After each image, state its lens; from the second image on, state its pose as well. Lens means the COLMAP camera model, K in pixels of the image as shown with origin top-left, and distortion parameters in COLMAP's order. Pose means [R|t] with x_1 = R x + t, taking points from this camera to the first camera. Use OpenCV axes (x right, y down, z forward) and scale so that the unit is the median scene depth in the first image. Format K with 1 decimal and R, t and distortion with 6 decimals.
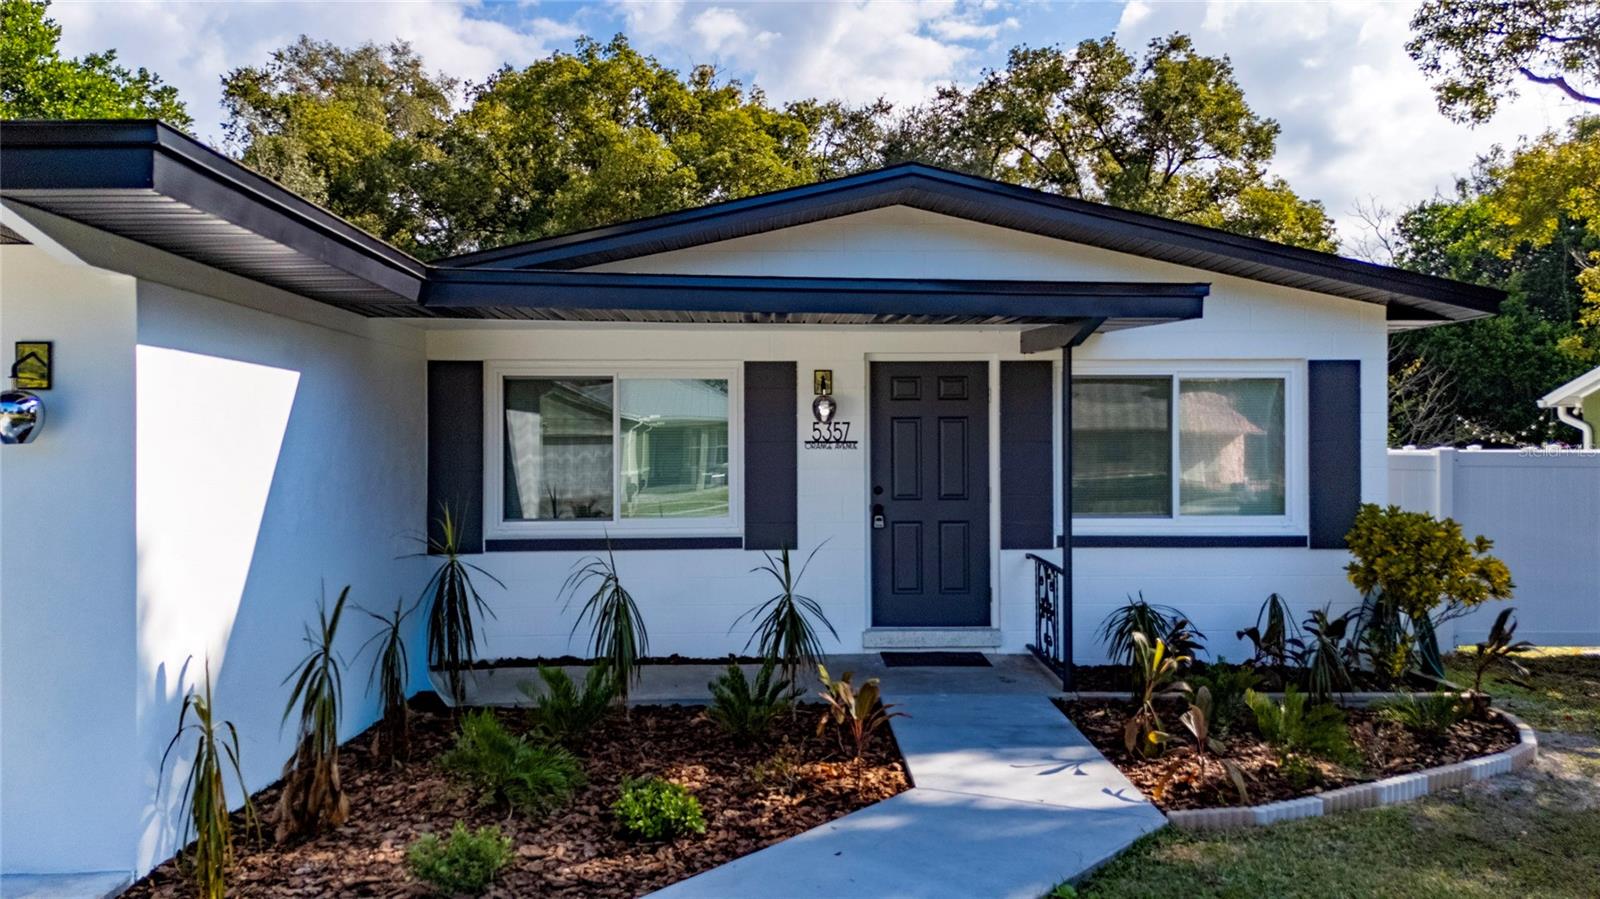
lens RADIAL K [[1150.1, 0, 800.0], [0, 1150.1, 449.5], [0, 0, 1]] dist [0.079783, -0.073081]
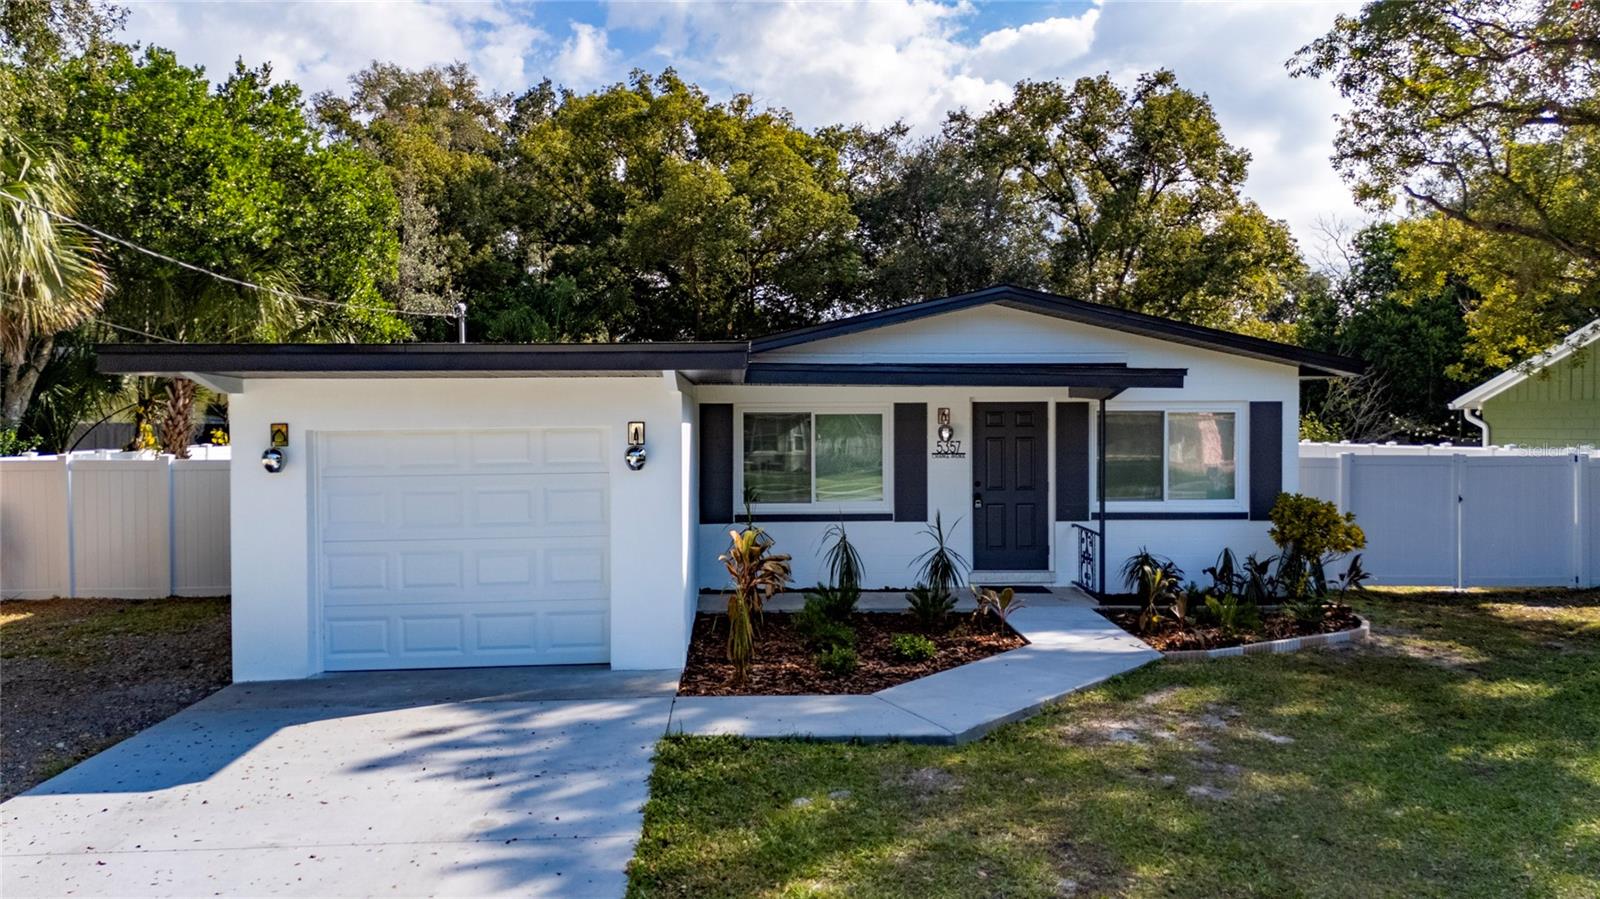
lens RADIAL K [[1150.1, 0, 800.0], [0, 1150.1, 449.5], [0, 0, 1]] dist [0.079783, -0.073081]
pose [[0.999886, -0.001217, 0.015039, -0.057074], [0.000916, 0.999799, 0.020025, -0.012520], [-0.015060, -0.020009, 0.999686, -0.164166]]
